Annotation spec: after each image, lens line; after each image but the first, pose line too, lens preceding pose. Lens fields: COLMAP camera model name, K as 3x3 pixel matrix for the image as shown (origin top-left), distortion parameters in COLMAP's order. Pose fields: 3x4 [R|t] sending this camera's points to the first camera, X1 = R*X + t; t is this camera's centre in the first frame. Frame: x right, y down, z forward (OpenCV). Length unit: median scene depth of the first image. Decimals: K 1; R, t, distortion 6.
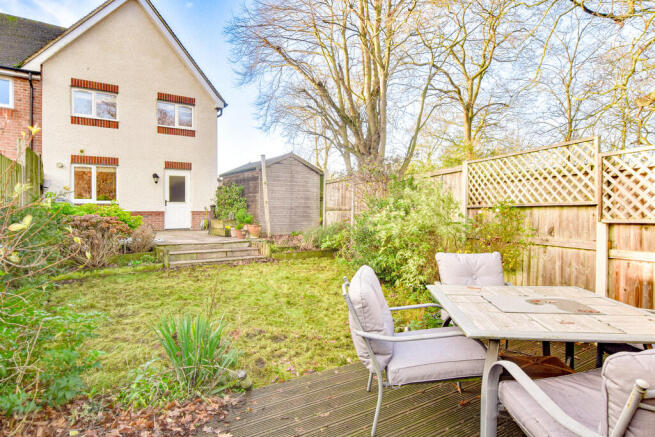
lens RADIAL K [[390.7, 0, 324.7], [0, 390.7, 207.7], [0, 0, 1]] dist [-0.008796, -0.001438]
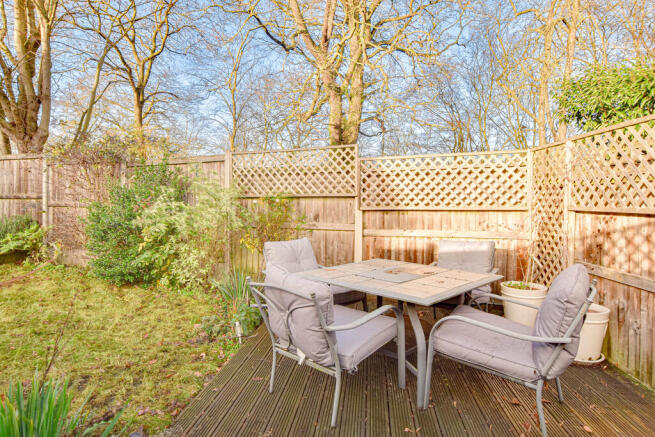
lens RADIAL K [[390.7, 0, 324.7], [0, 390.7, 207.7], [0, 0, 1]] dist [-0.008796, -0.001438]
pose [[0.629120, -0.010100, 0.777243, -0.353296], [-0.011355, 0.999689, 0.022182, 0.001982], [-0.777226, -0.022781, 0.628810, 0.210865]]
